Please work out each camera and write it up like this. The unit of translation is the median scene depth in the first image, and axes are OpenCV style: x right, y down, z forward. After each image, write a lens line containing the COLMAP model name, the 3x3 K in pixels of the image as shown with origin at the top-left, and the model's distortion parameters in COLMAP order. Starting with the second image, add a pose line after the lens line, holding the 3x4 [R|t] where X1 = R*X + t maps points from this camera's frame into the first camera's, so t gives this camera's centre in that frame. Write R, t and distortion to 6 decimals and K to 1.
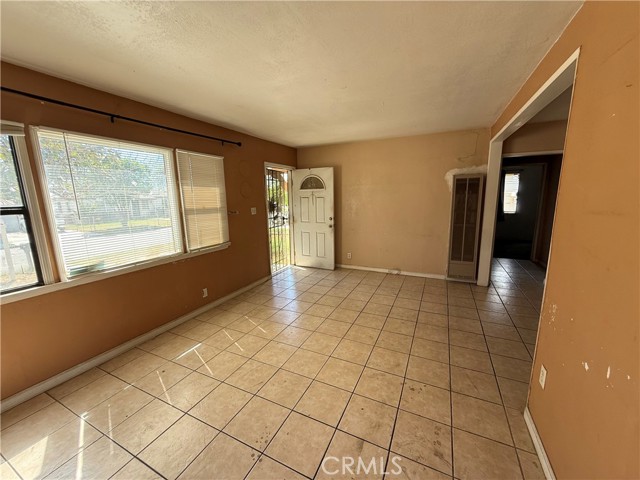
lens RADIAL K [[253.3, 0, 318.4], [0, 253.3, 239.2], [0, 0, 1]] dist [-0.000421, 0.000700]
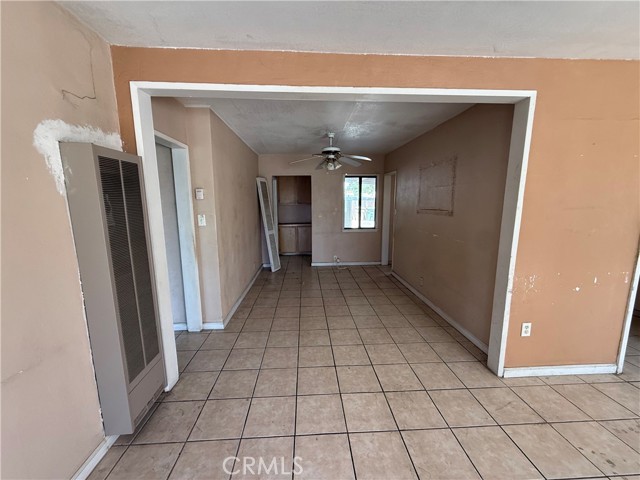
lens RADIAL K [[253.3, 0, 319.2], [0, 253.3, 240.7], [0, 0, 1]] dist [-0.000421, 0.000700]
pose [[-0.480950, -0.114441, 0.869247, 0.171235], [0.170224, 0.960390, 0.220624, -0.251276], [-0.860064, 0.254076, -0.442419, 1.494112]]
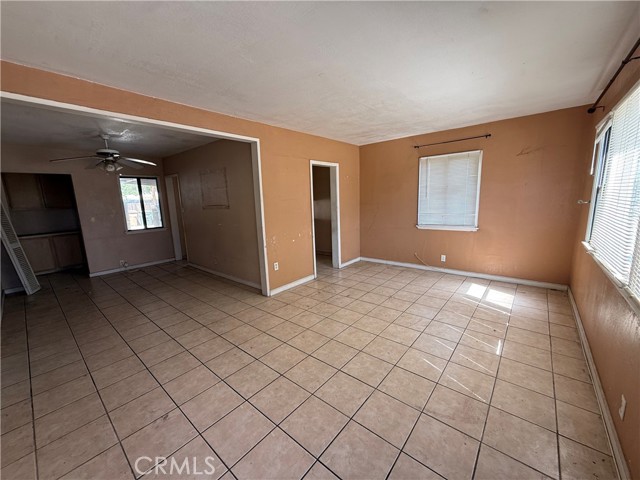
lens RADIAL K [[253.3, 0, 318.2], [0, 253.3, 242.6], [0, 0, 1]] dist [-0.000421, 0.000700]
pose [[-0.966254, 0.007480, 0.257484, -0.111626], [0.096990, 0.936580, 0.336766, -0.301147], [-0.238636, 0.350374, -0.905699, 1.900702]]
